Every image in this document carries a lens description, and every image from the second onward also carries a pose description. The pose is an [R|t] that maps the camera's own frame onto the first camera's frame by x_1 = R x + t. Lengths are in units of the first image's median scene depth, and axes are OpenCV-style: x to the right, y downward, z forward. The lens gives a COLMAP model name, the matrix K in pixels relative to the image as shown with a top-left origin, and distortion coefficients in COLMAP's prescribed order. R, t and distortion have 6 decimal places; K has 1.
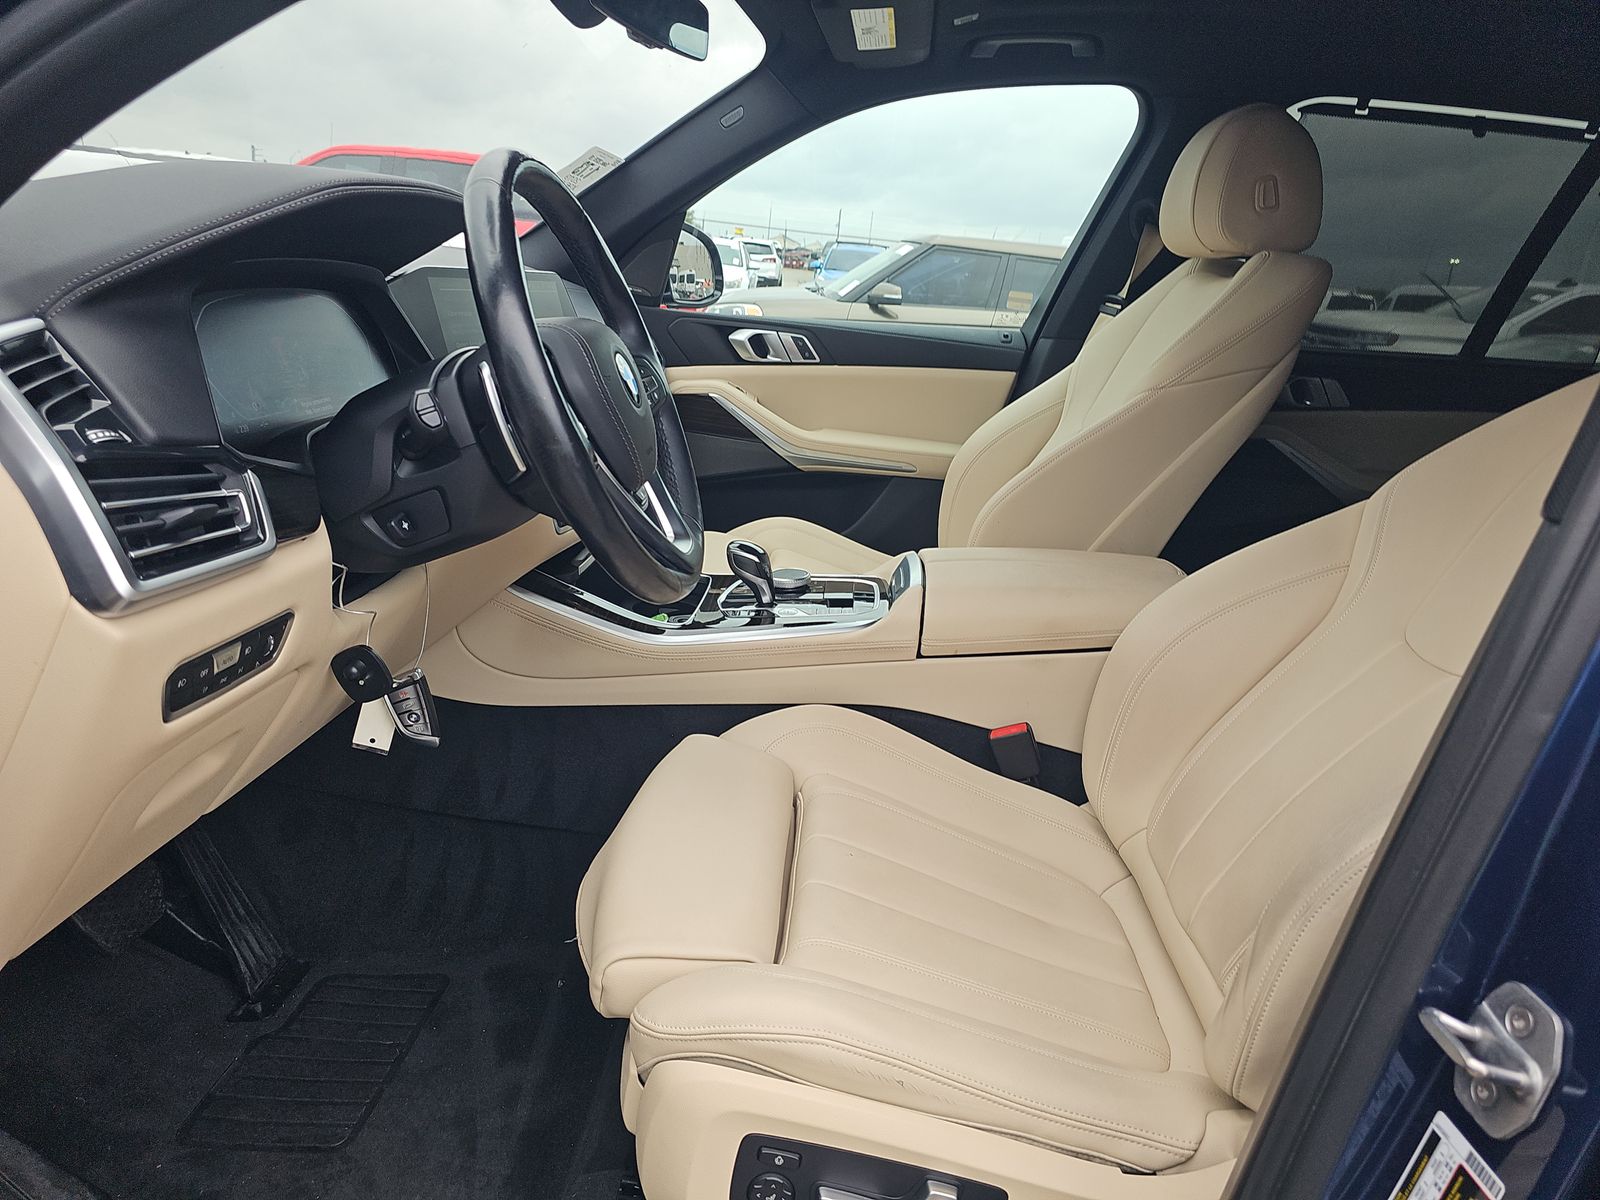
lens RADIAL K [[1083.4, 0, 800.0], [0, 1083.4, 600.0], [0, 0, 1]] dist [0.030636, -0.020547]
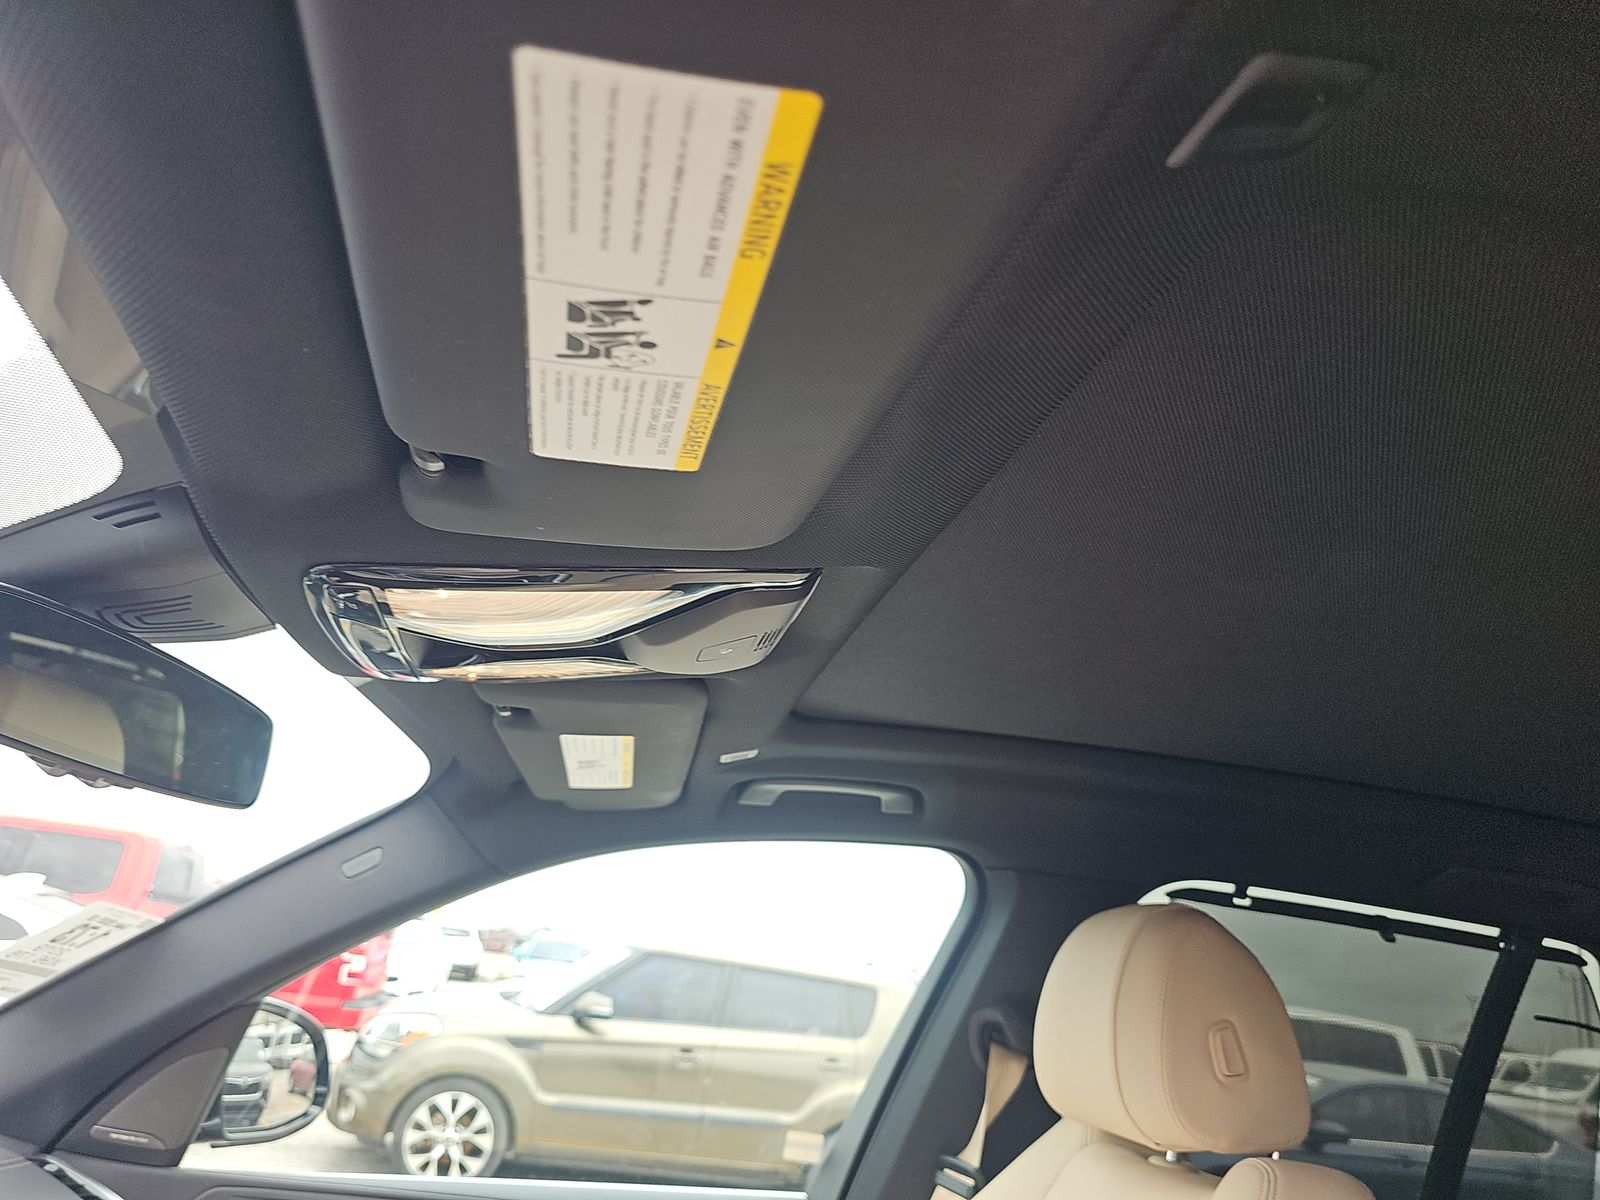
lens RADIAL K [[1083.4, 0, 800.0], [0, 1083.4, 600.0], [0, 0, 1]] dist [0.030636, -0.020547]
pose [[0.967916, 0.103314, 0.229051, 0.023420], [0.046051, 0.823186, -0.565901, -0.204505], [-0.247017, 0.558293, 0.792017, 0.360905]]
